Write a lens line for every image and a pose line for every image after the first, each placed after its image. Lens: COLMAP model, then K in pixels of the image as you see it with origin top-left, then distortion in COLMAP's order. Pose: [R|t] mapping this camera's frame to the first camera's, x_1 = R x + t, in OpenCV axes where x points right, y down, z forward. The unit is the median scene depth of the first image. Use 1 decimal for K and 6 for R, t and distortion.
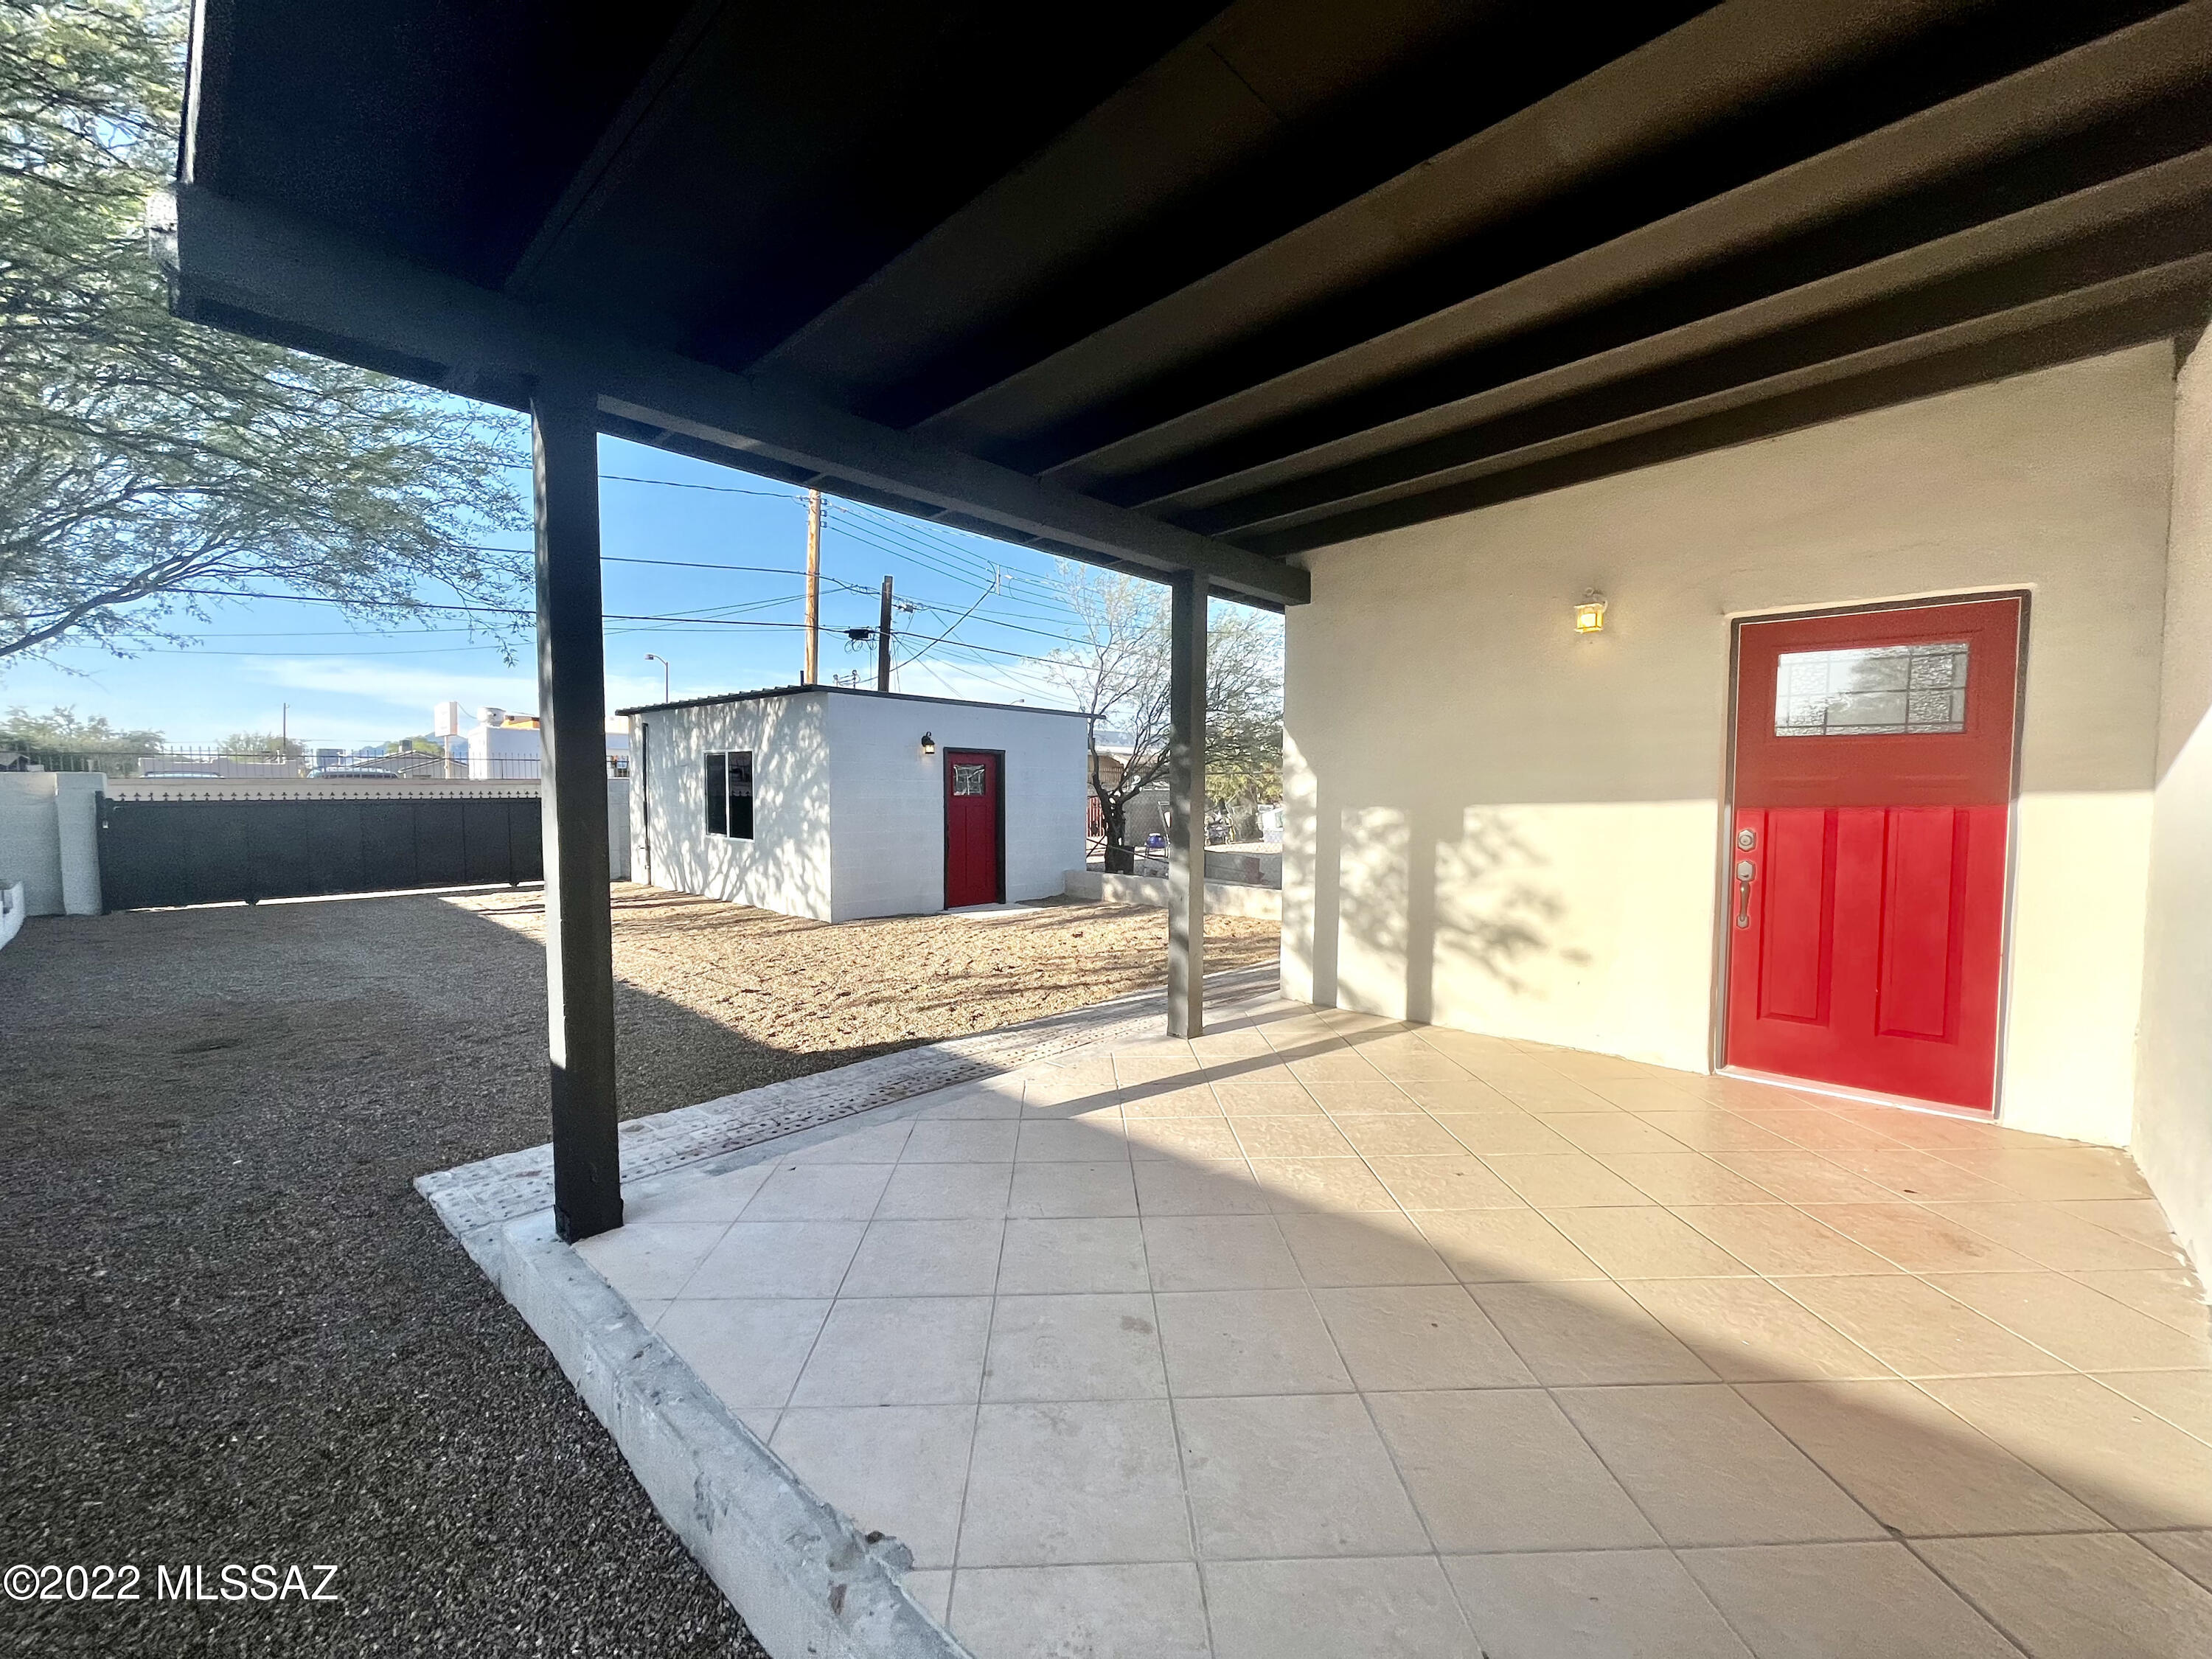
lens RADIAL K [[894.4, 0, 1105.5], [0, 894.4, 818.7], [0, 0, 1]] dist [-0.003982, 0.000356]
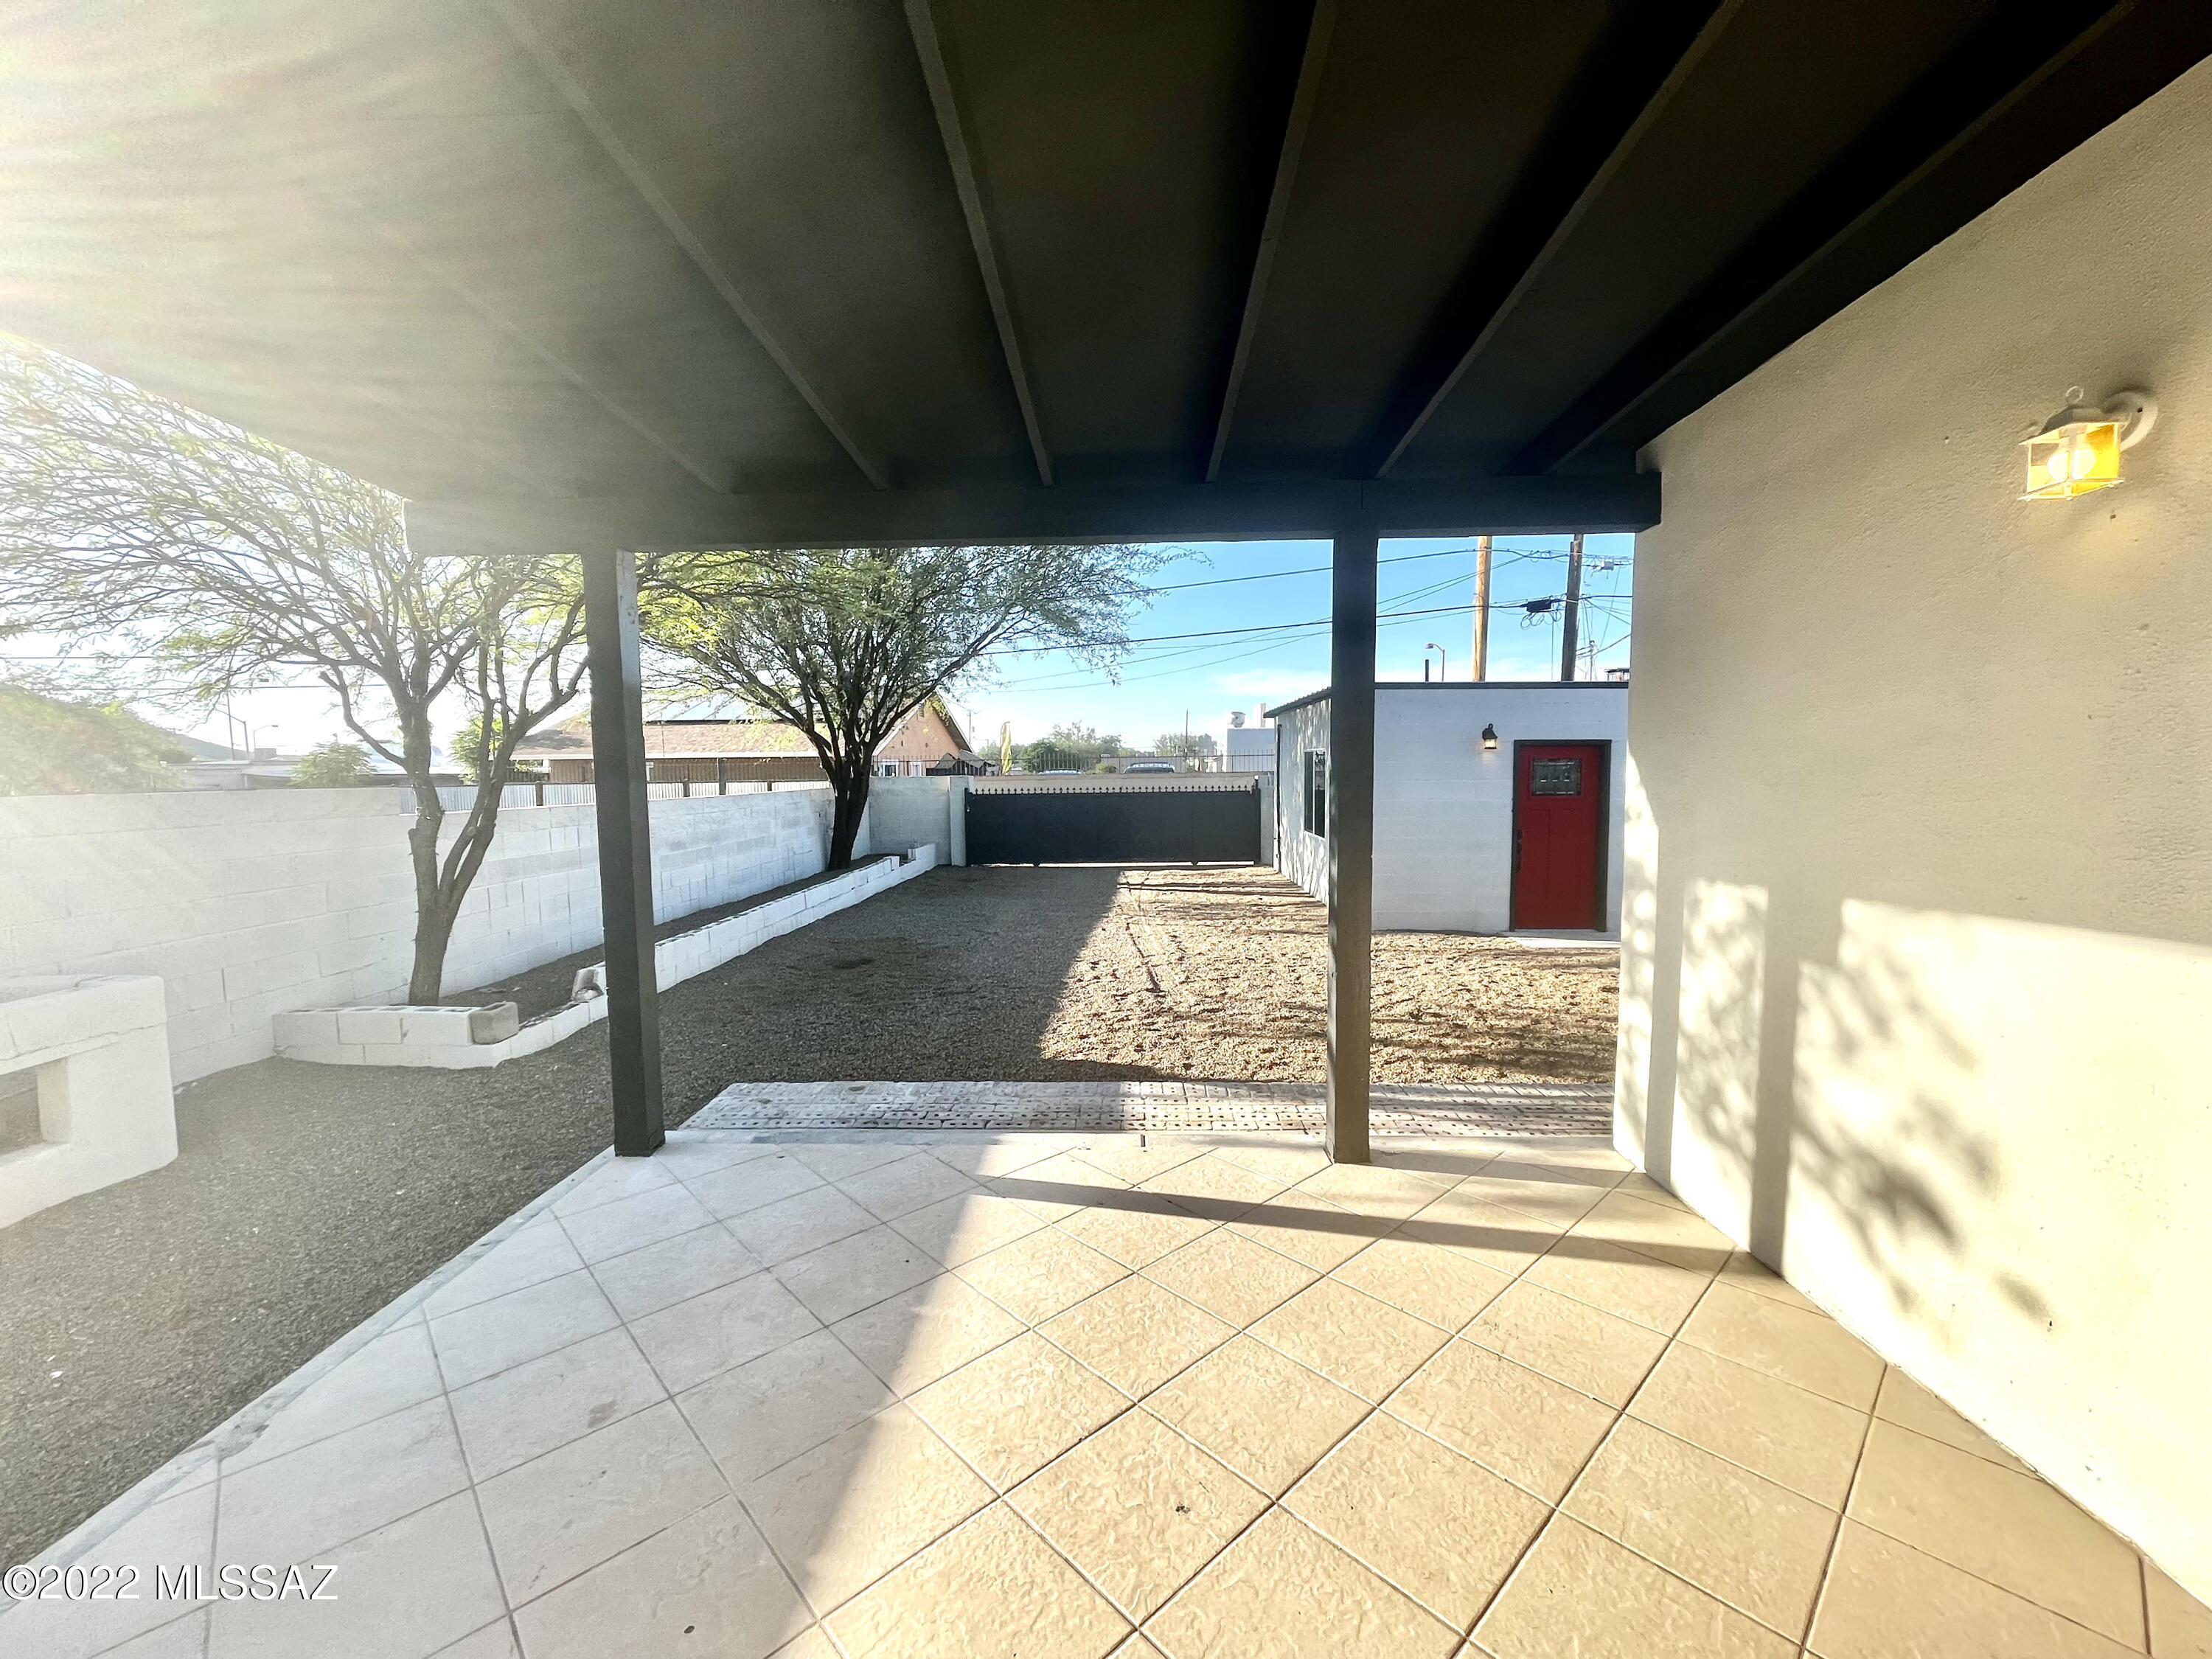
lens RADIAL K [[894.4, 0, 1101.5], [0, 894.4, 827.9], [0, 0, 1]] dist [-0.003982, 0.000356]
pose [[0.619625, 0.045565, -0.783574, 0.484602], [-0.016883, 0.998856, 0.044732, -0.062971], [0.784716, -0.014488, 0.619686, 0.351488]]
